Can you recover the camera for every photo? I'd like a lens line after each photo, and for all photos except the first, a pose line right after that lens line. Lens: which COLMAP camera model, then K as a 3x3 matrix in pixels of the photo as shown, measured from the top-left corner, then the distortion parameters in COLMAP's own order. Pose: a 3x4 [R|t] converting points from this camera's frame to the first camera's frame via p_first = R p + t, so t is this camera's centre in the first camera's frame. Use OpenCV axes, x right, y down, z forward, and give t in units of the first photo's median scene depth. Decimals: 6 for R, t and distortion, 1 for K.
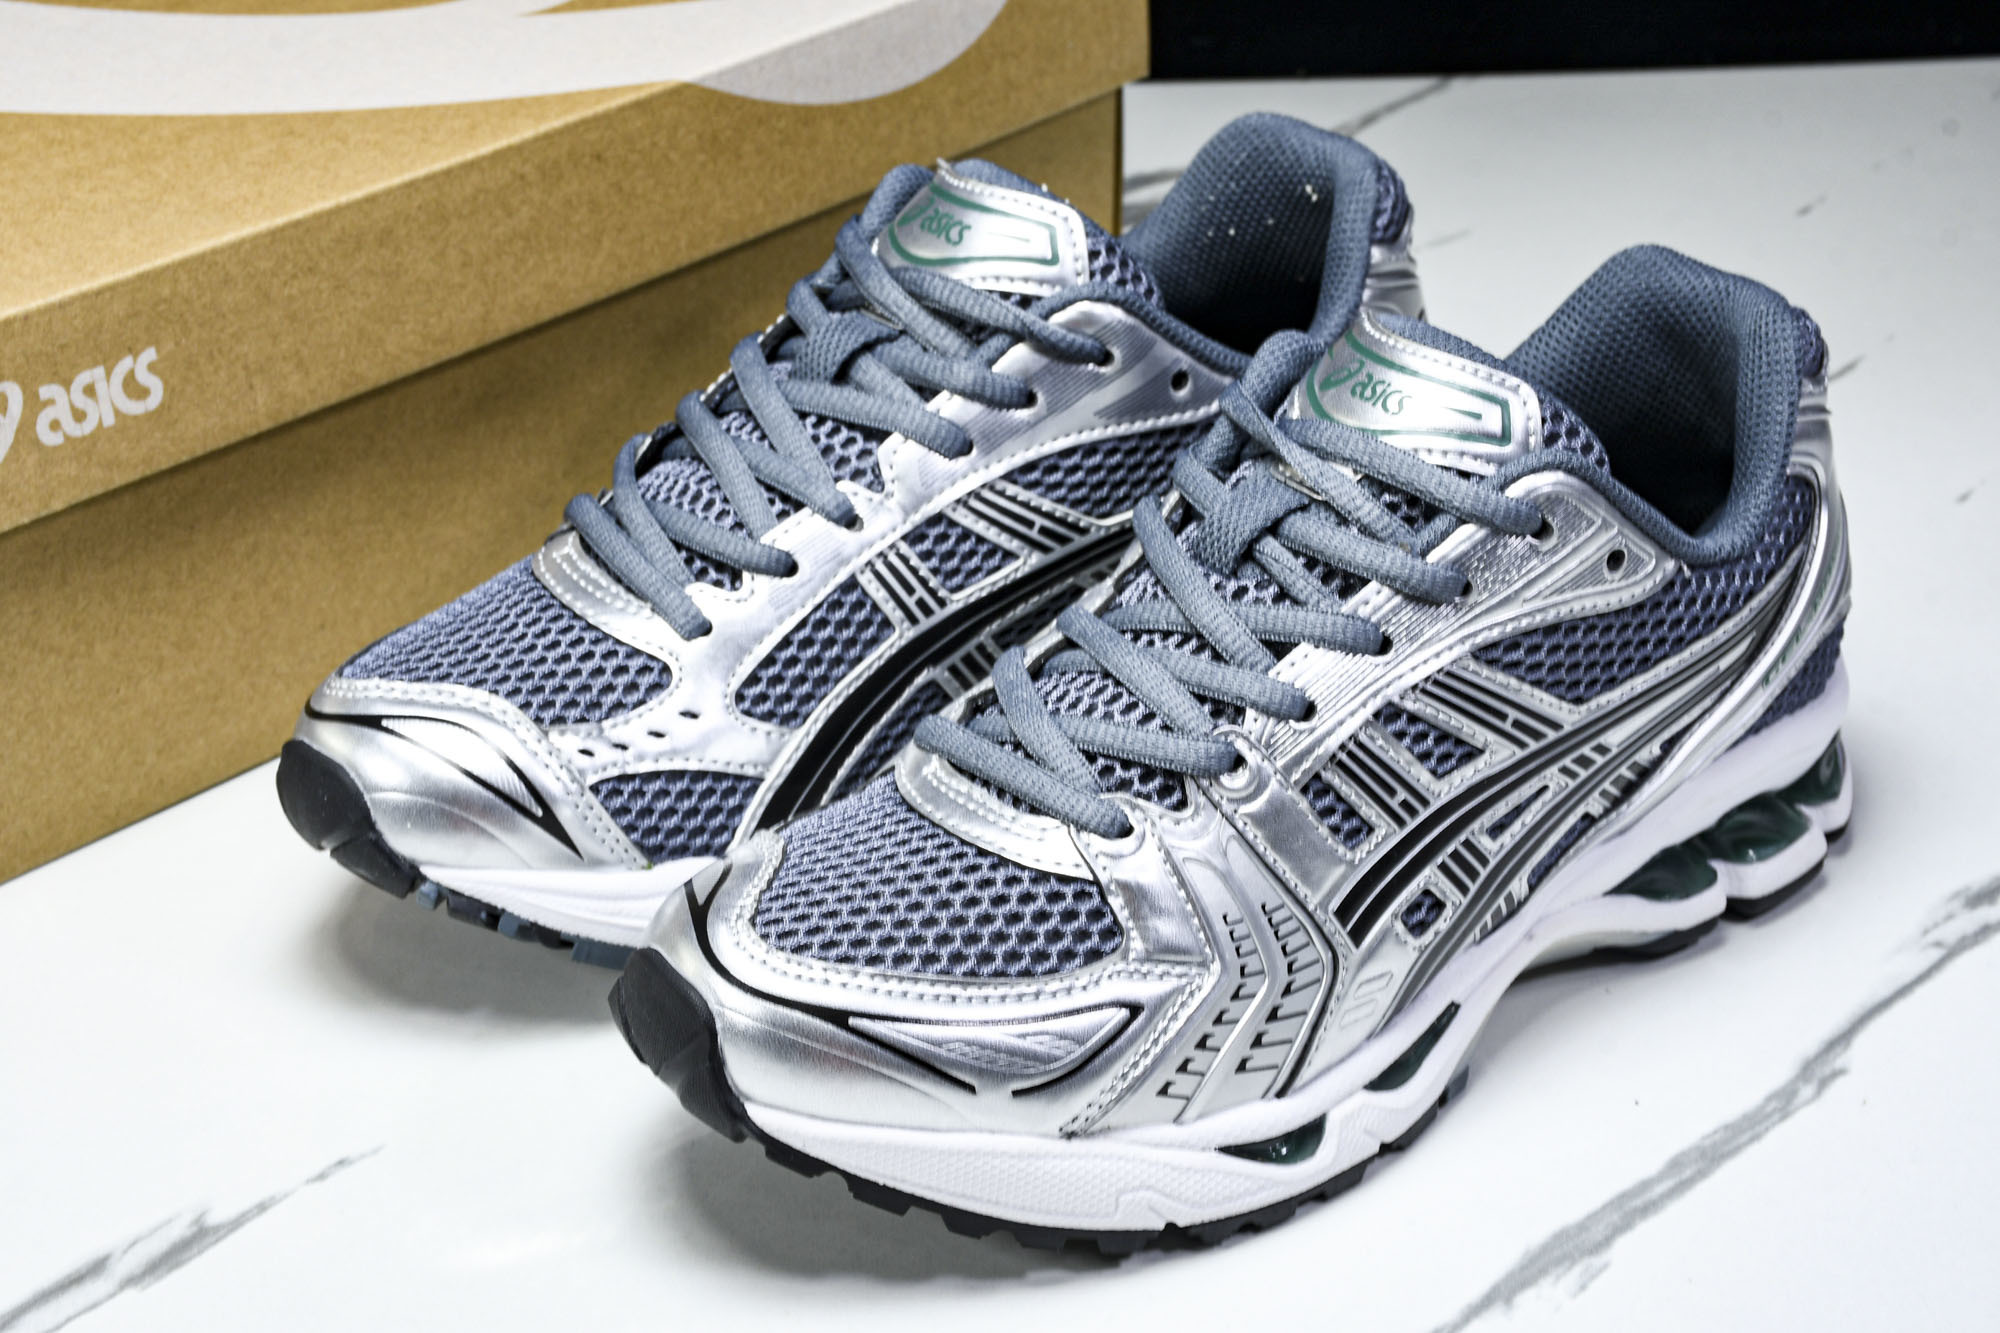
lens RADIAL K [[3761.4, 0, 1000.0], [0, 3761.4, 666.5], [0, 0, 1]] dist [0.260201, 0.240293]
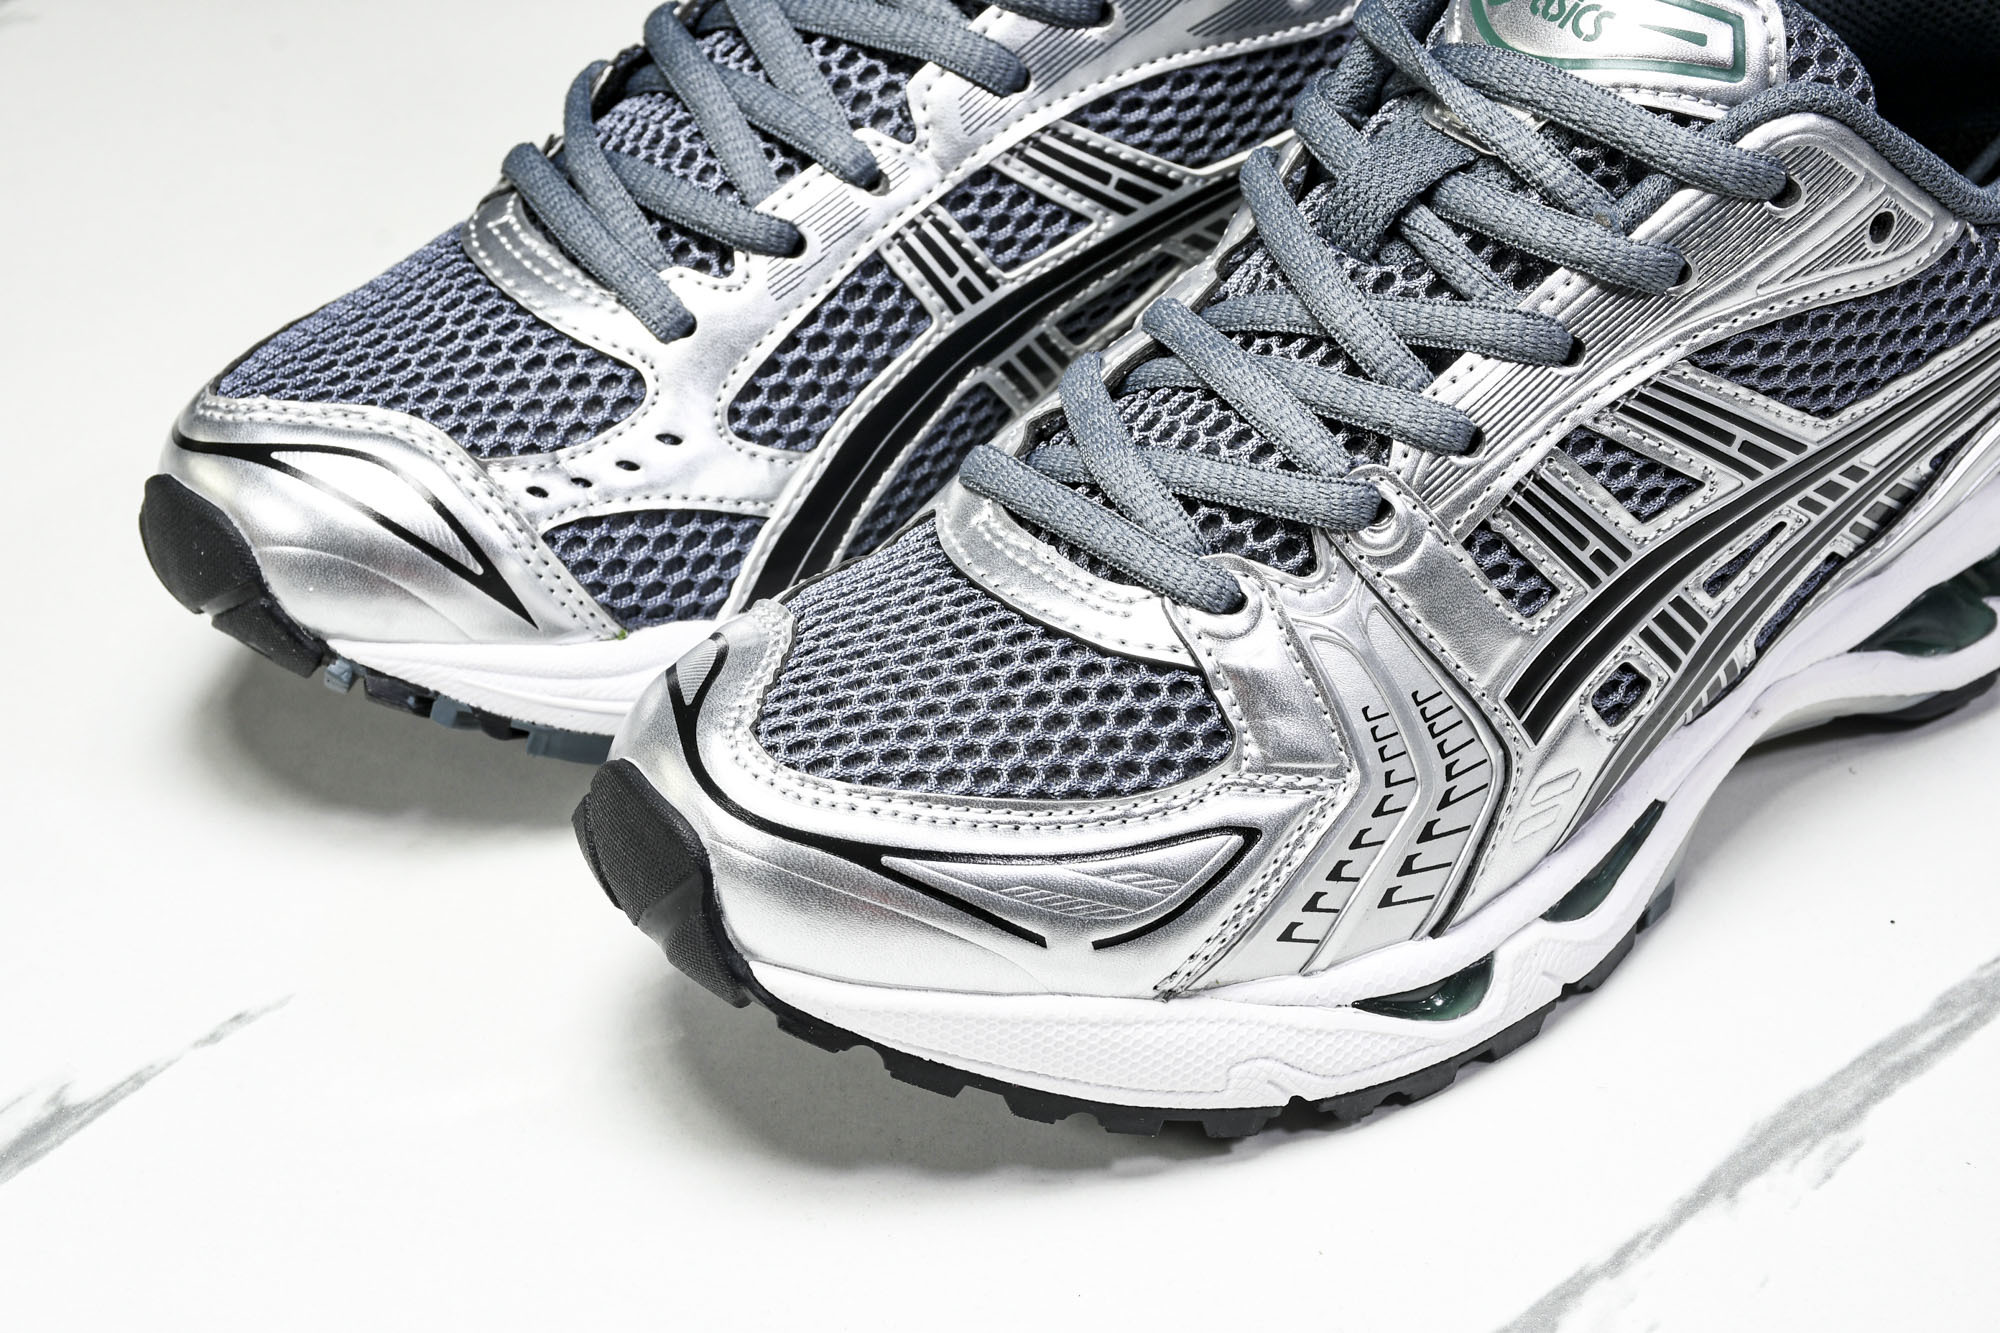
lens RADIAL K [[4365.6, 0, 1001.2], [0, 4365.6, 683.2], [0, 0, 1]] dist [0.340332, 0.591298]
pose [[0.999873, -0.011109, -0.011439, -0.004556], [0.012302, 0.993837, 0.110169, -0.037784], [0.010145, -0.110295, 0.993847, 0.104277]]
